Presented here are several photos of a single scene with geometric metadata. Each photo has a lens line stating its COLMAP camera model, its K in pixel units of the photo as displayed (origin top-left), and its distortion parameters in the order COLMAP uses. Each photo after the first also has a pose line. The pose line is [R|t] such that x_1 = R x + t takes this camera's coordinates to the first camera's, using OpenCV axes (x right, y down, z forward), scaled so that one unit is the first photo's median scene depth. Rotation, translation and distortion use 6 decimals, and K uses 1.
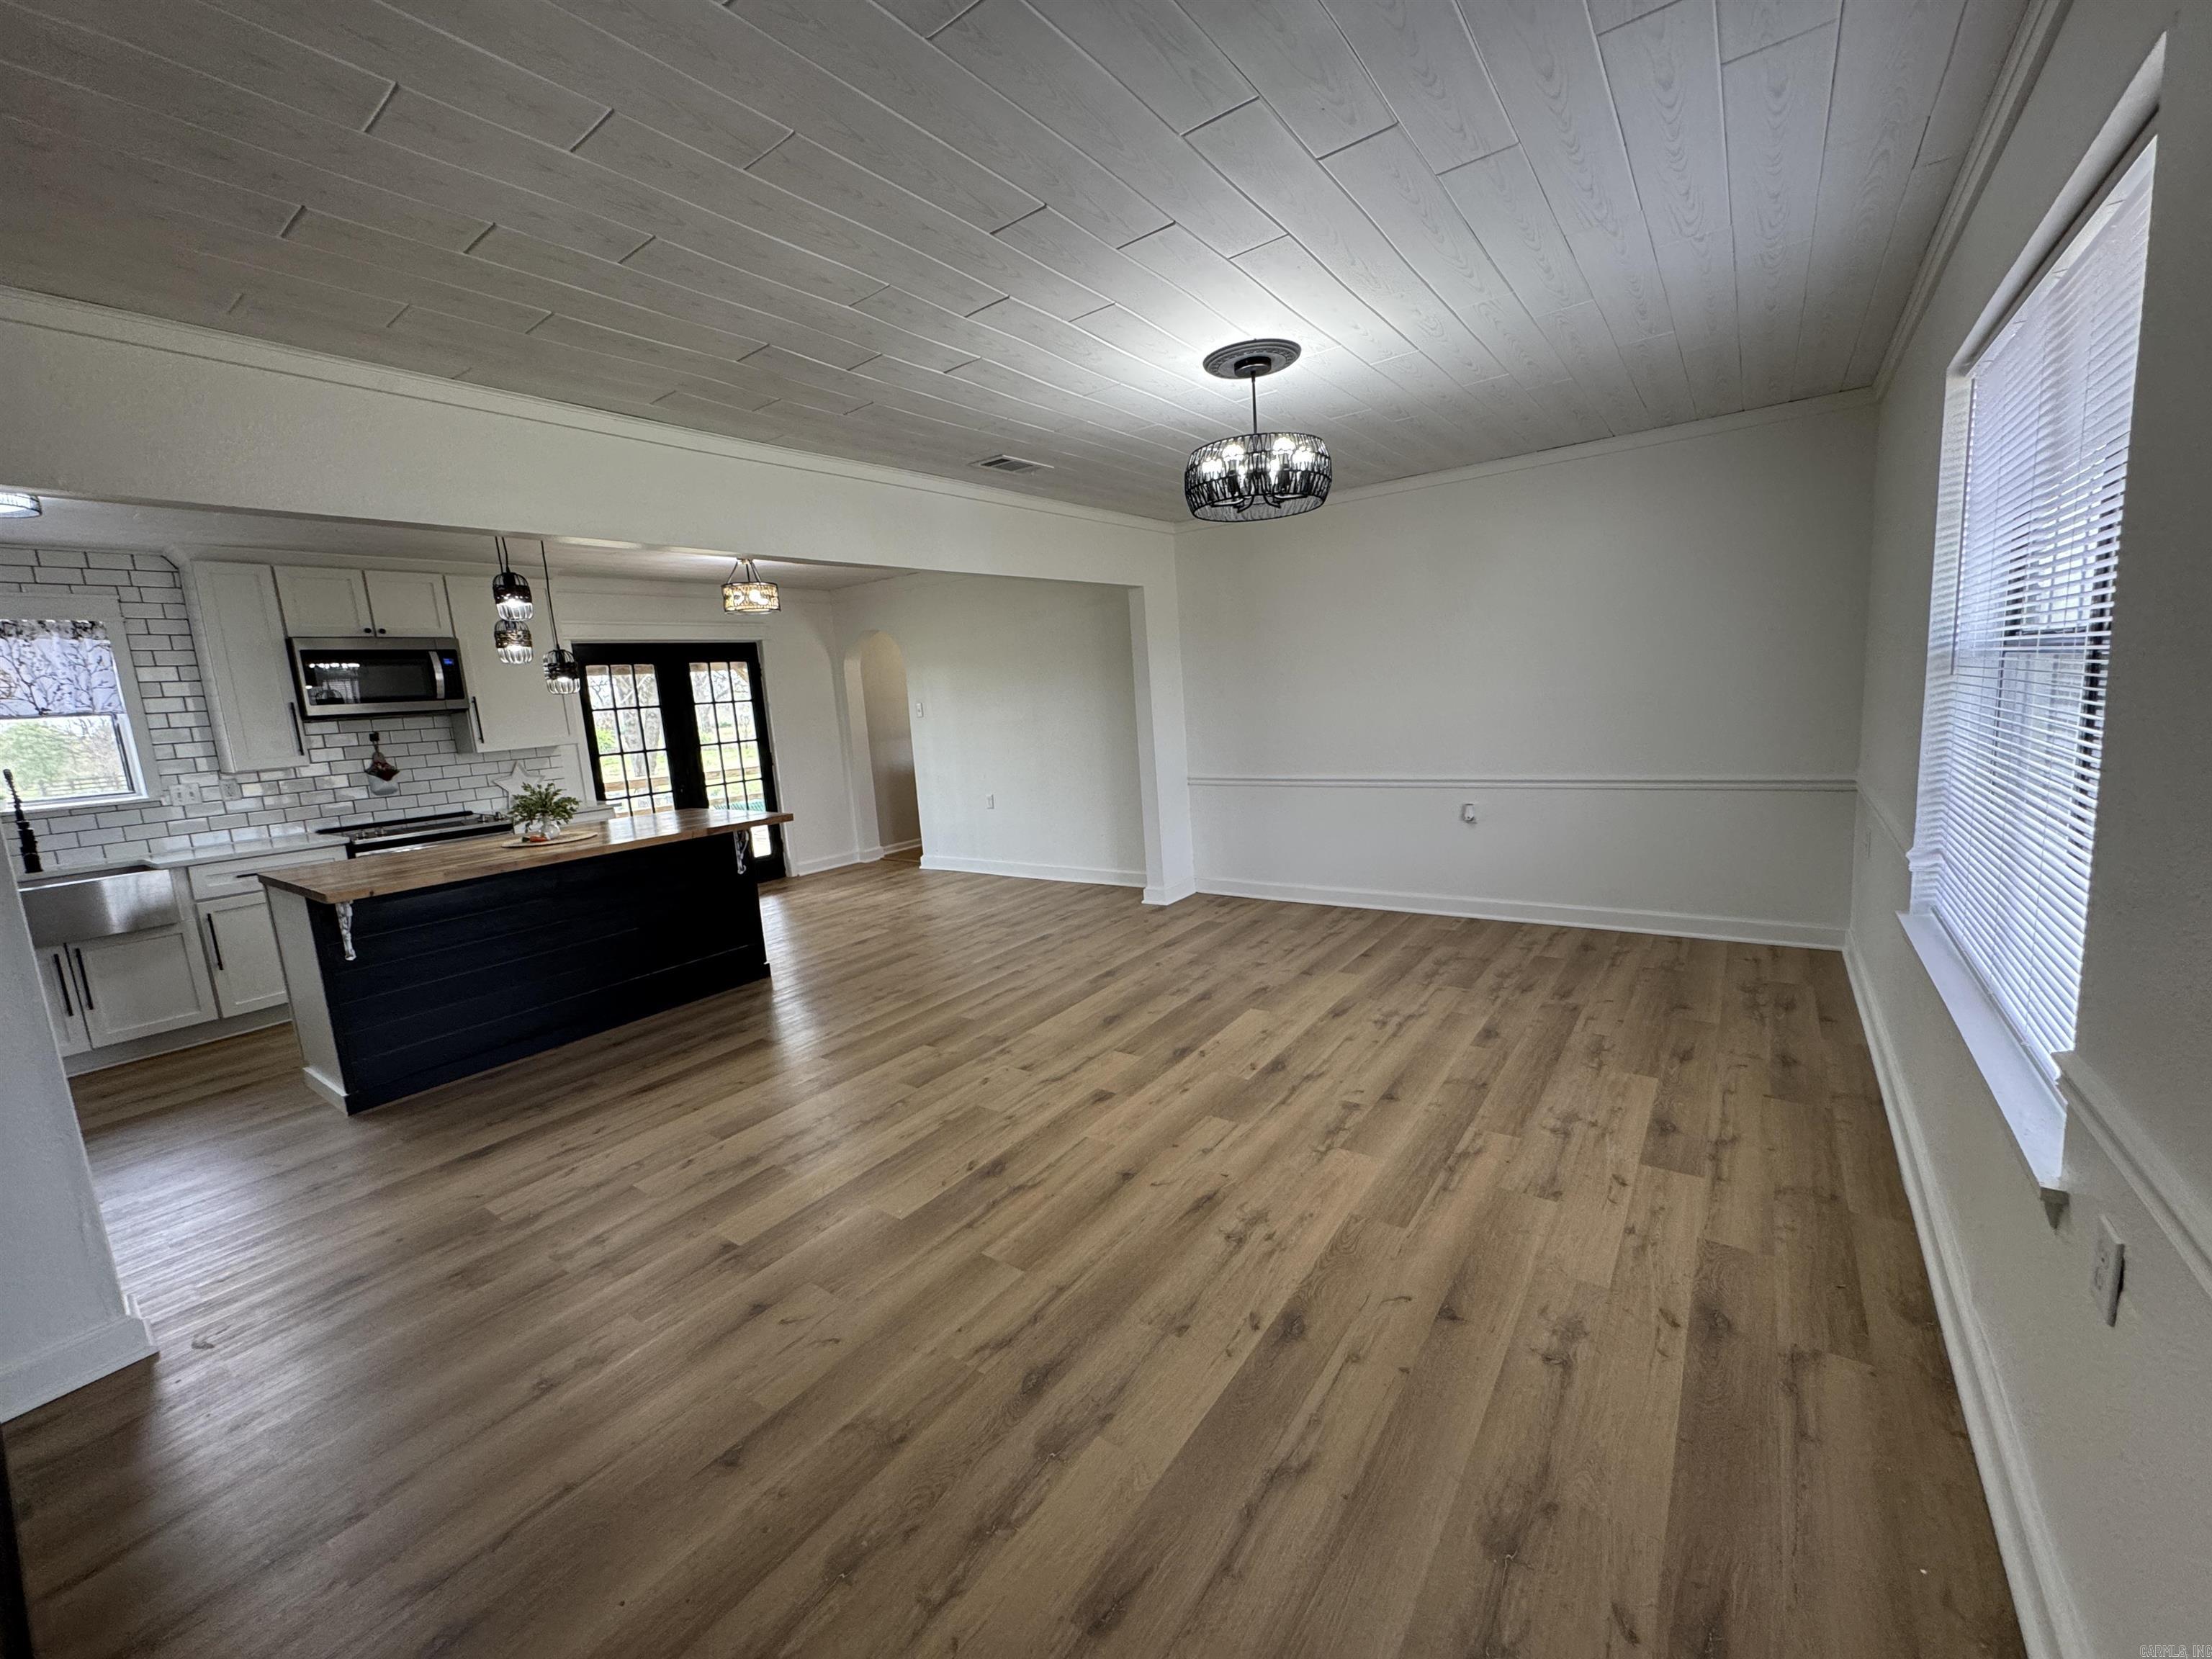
lens RADIAL K [[883.5, 0, 1103.7], [0, 883.5, 828.6], [0, 0, 1]] dist [-0.003132, 0.000254]
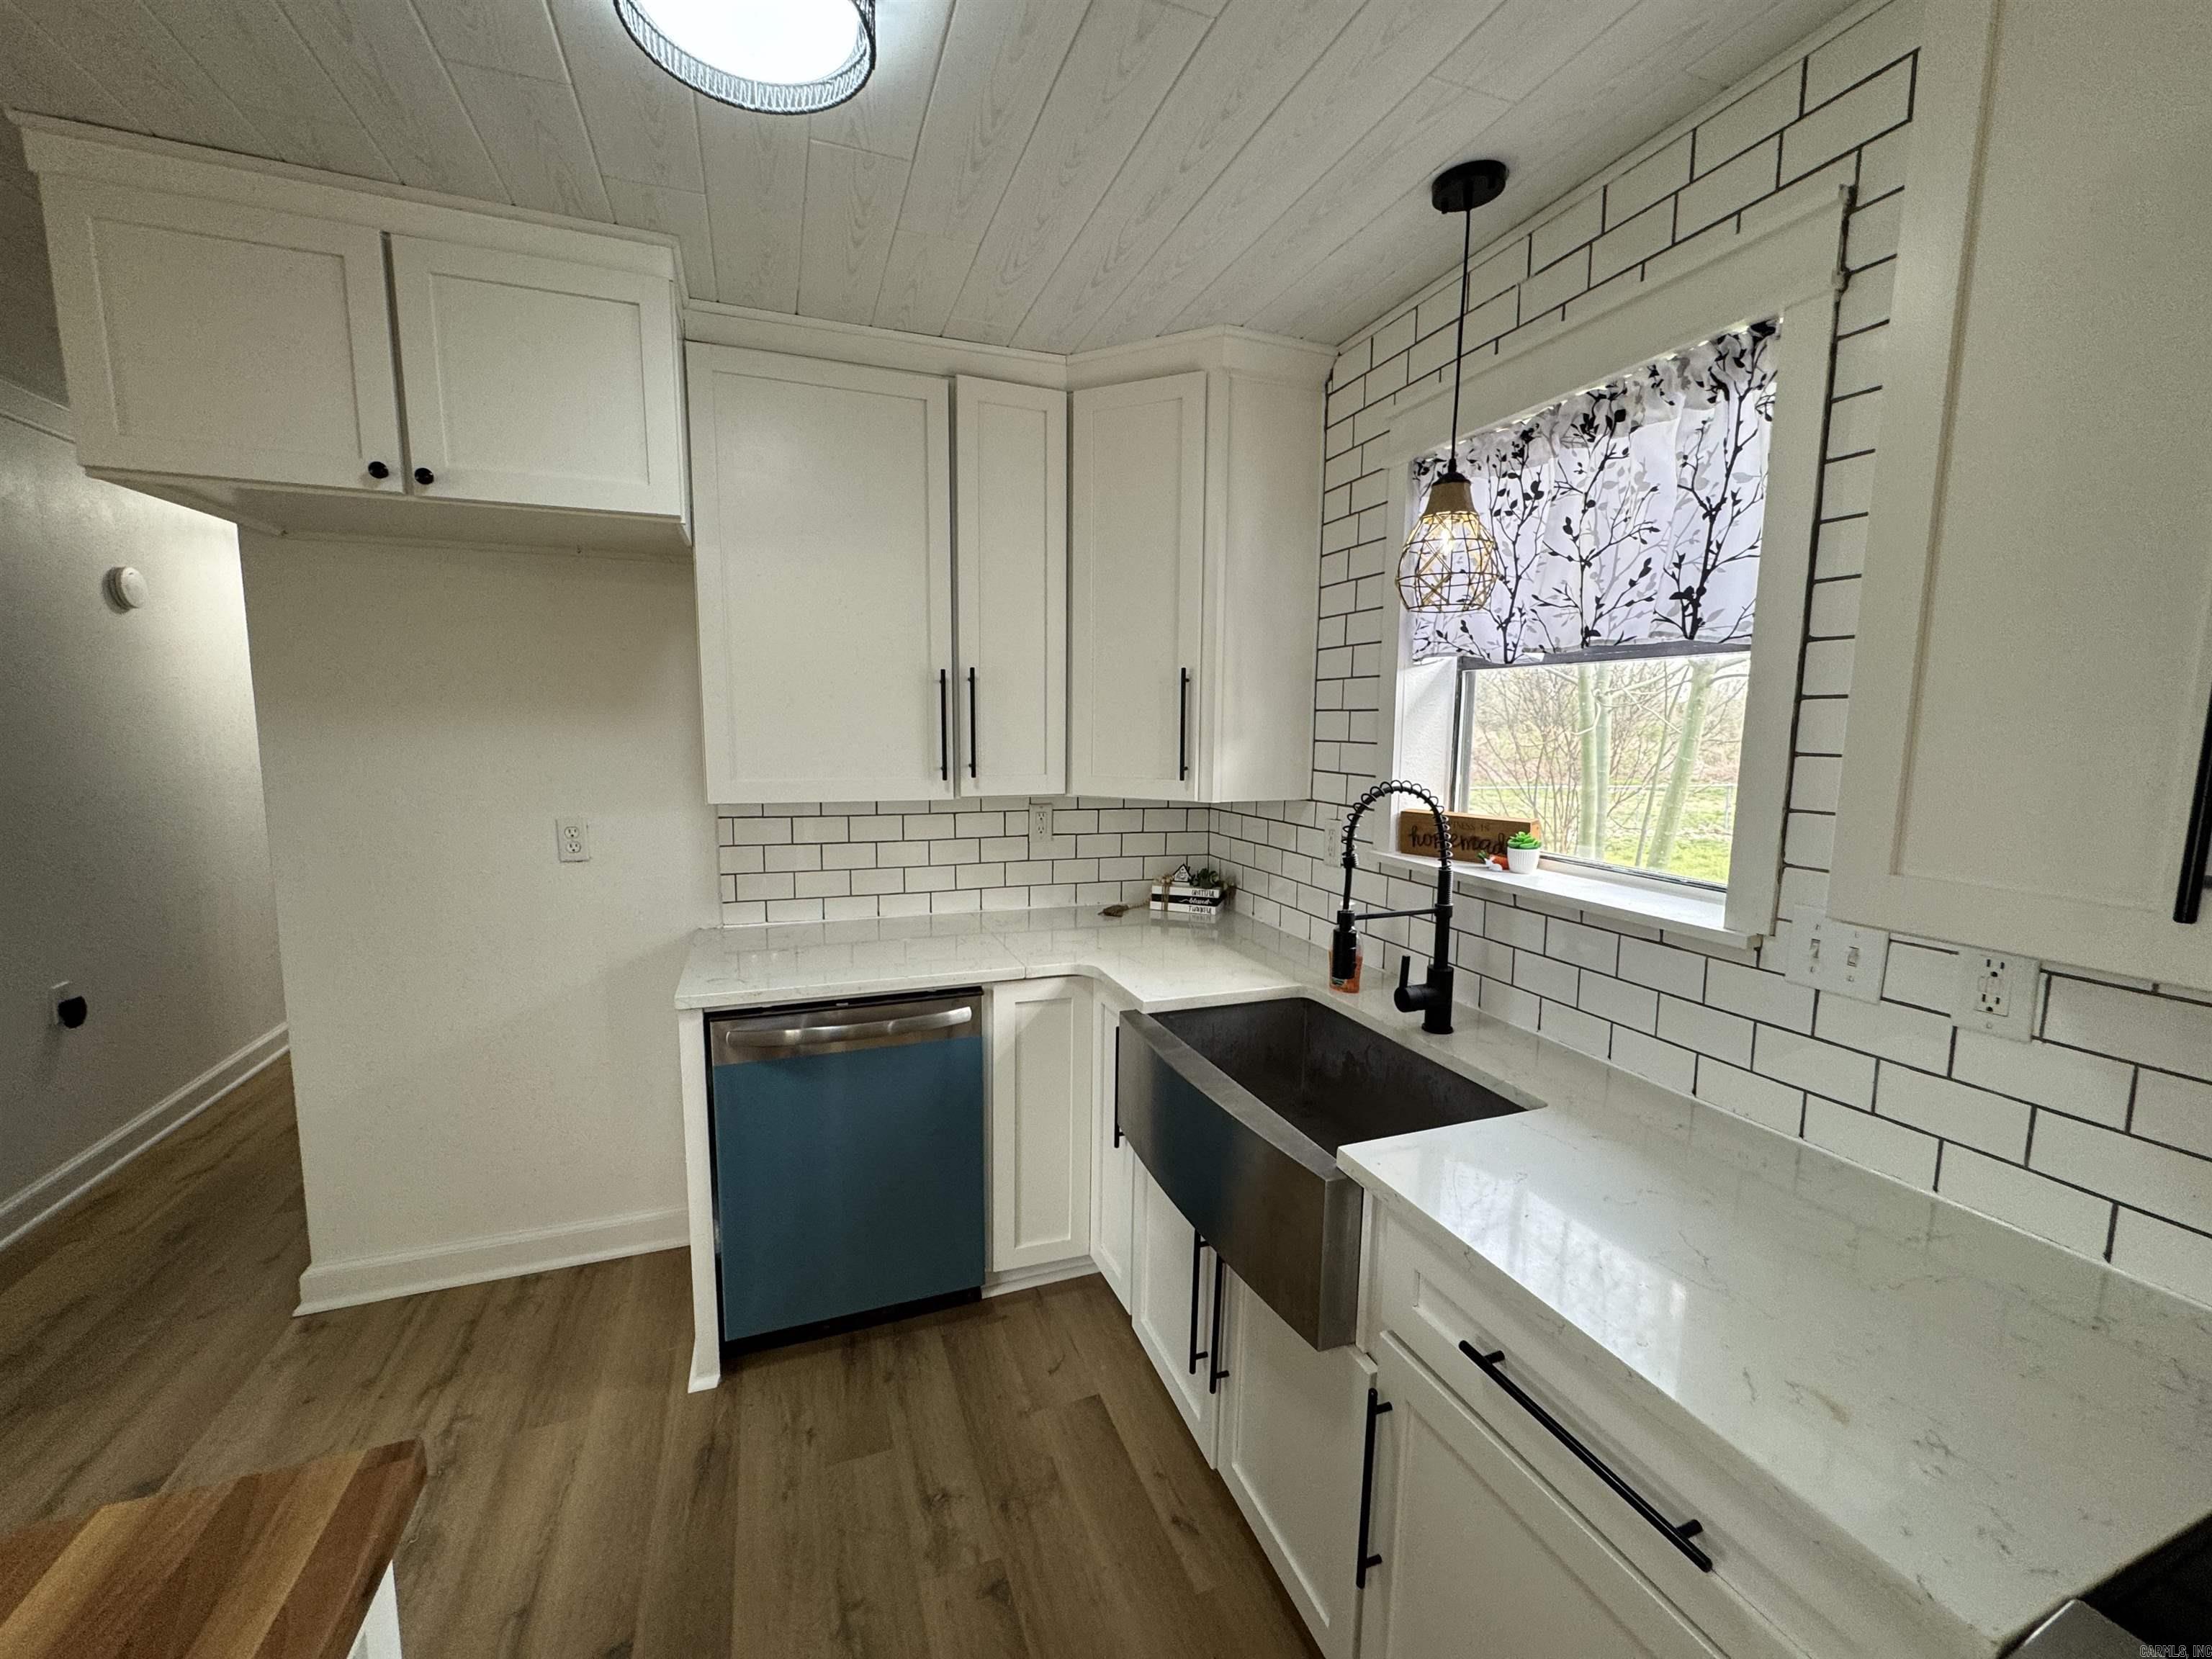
lens RADIAL K [[883.5, 0, 1105.0], [0, 883.5, 830.2], [0, 0, 1]] dist [-0.003132, 0.000254]
pose [[-0.549322, 0.158594, -0.820423, -0.780999], [-0.108268, 0.960039, 0.258075, -0.128429], [0.828567, 0.230591, -0.510200, 1.032817]]
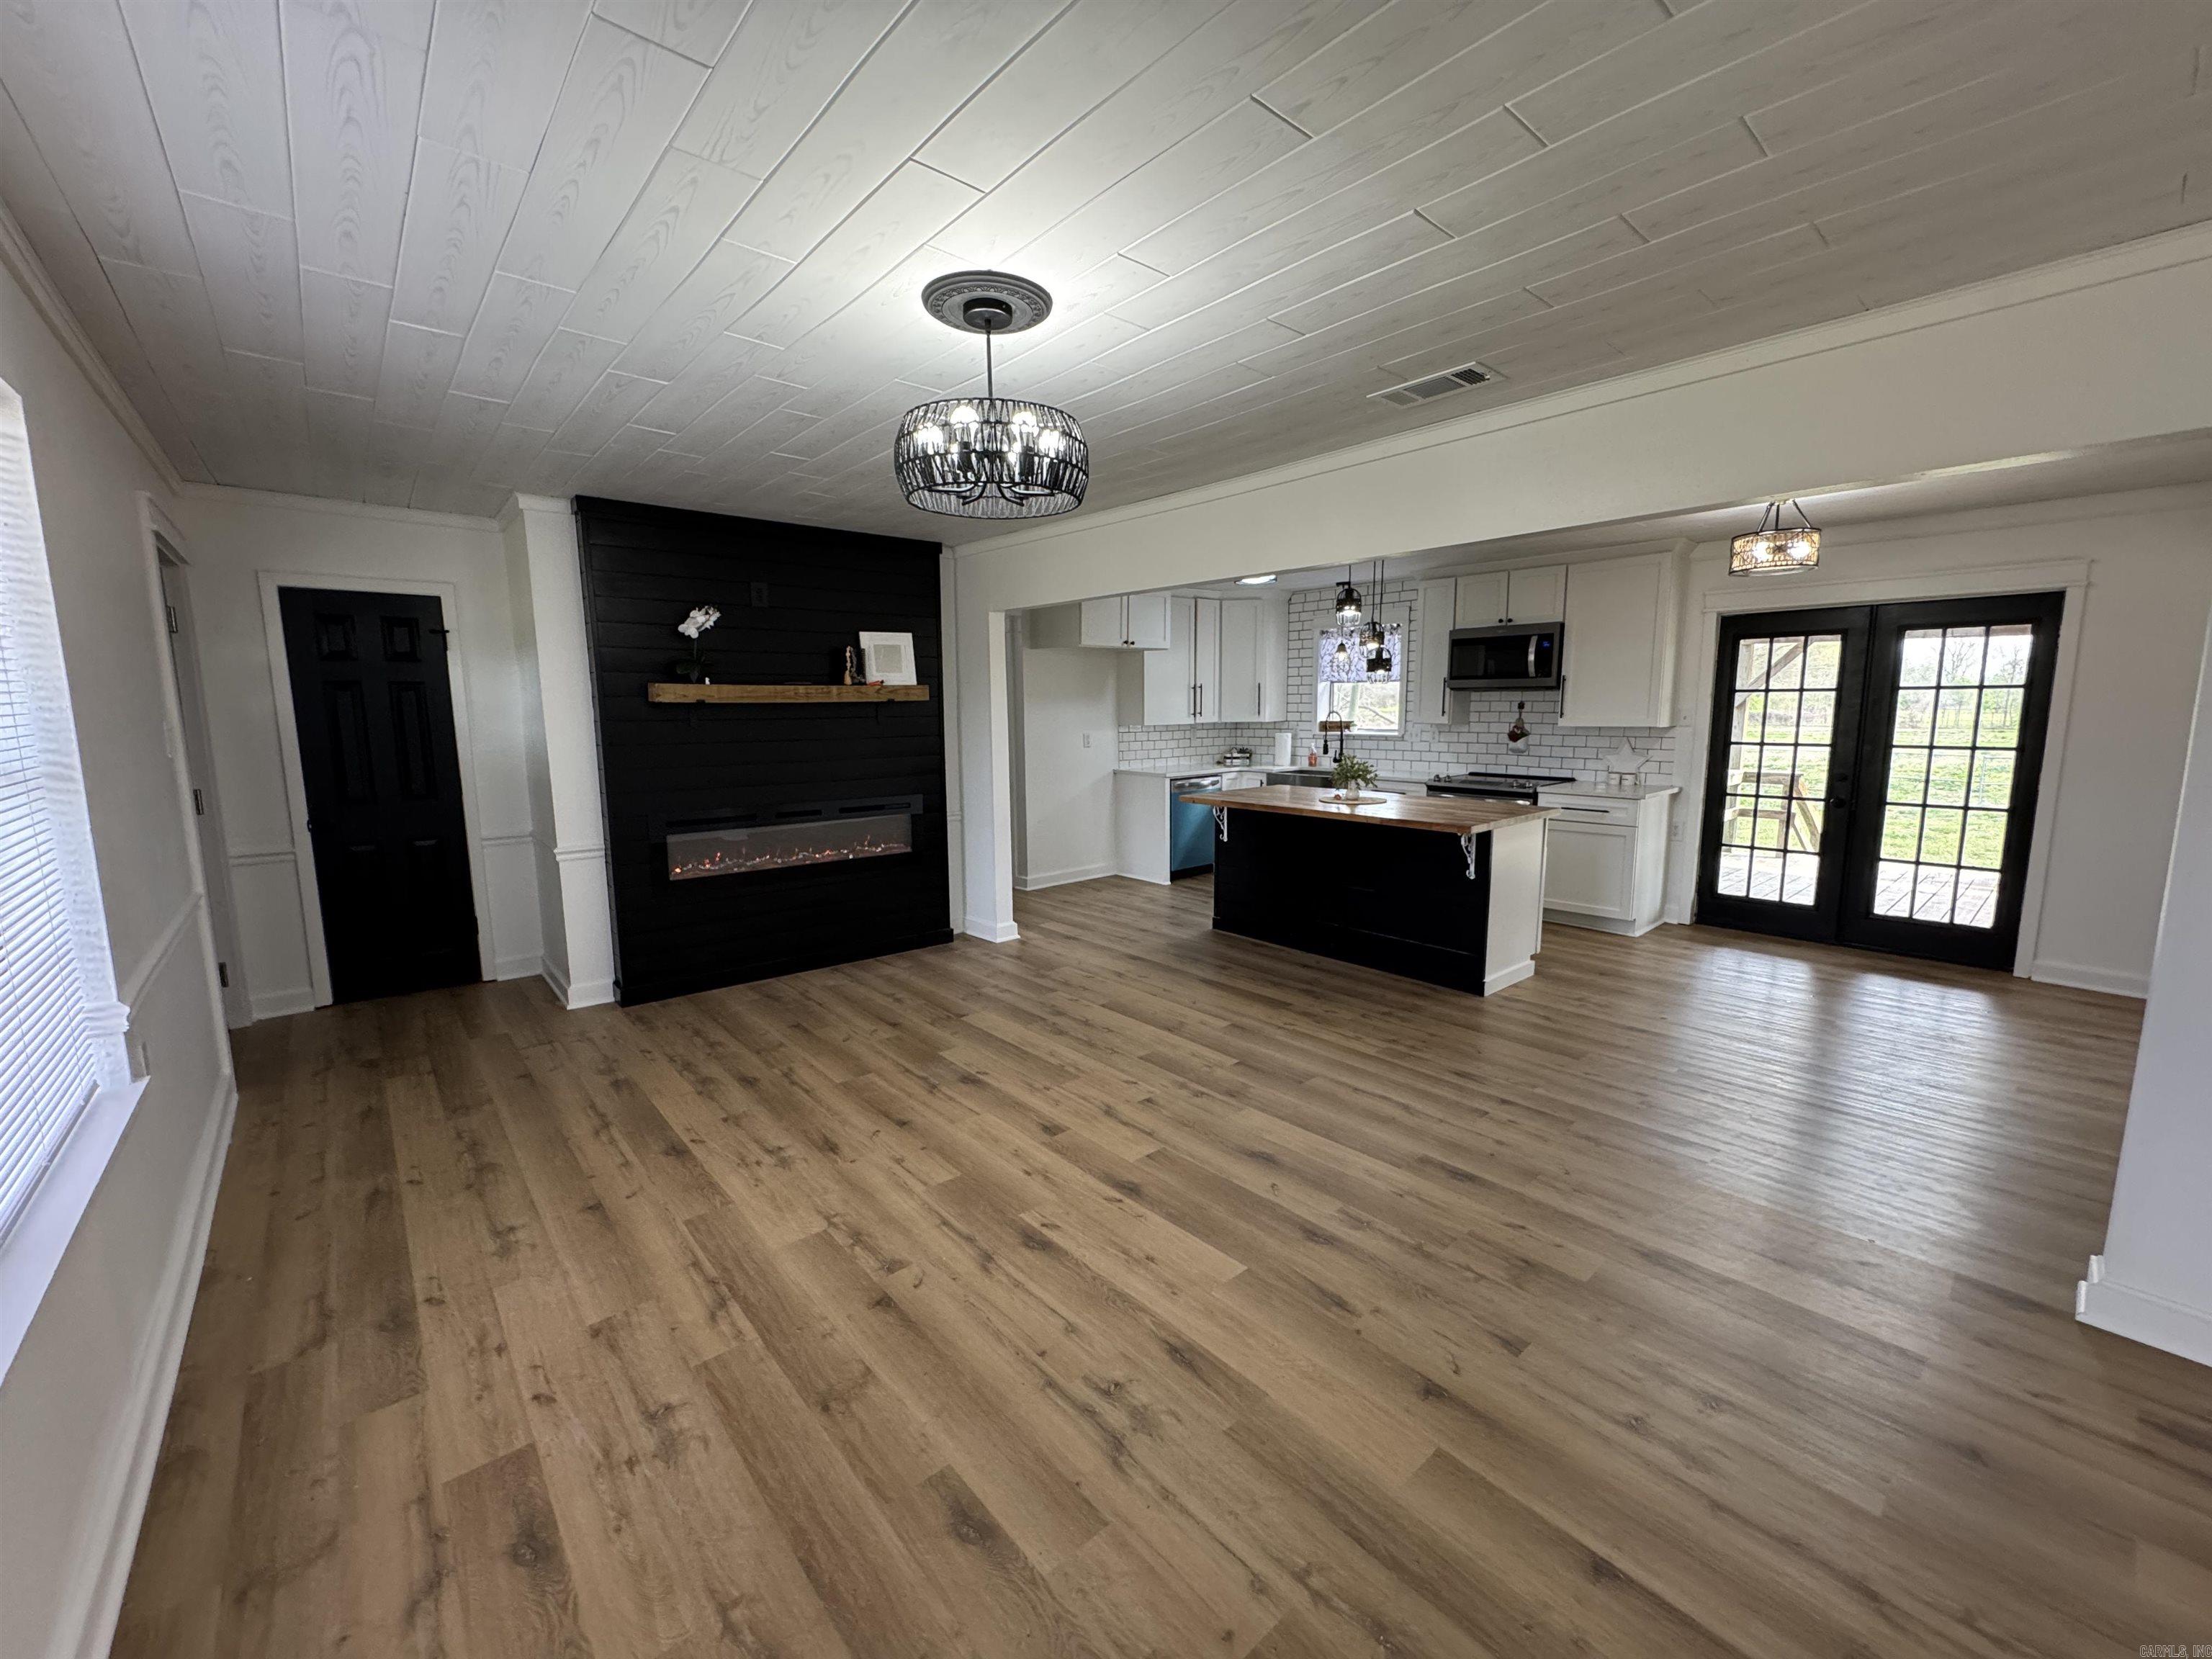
lens RADIAL K [[883.5, 0, 1104.7], [0, 883.5, 829.5], [0, 0, 1]] dist [-0.003132, 0.000254]
pose [[-0.223856, 0.206543, -0.952485, 0.631828], [-0.128401, 0.962519, 0.238896, -0.194688], [0.966127, 0.175778, -0.188945, 0.872289]]
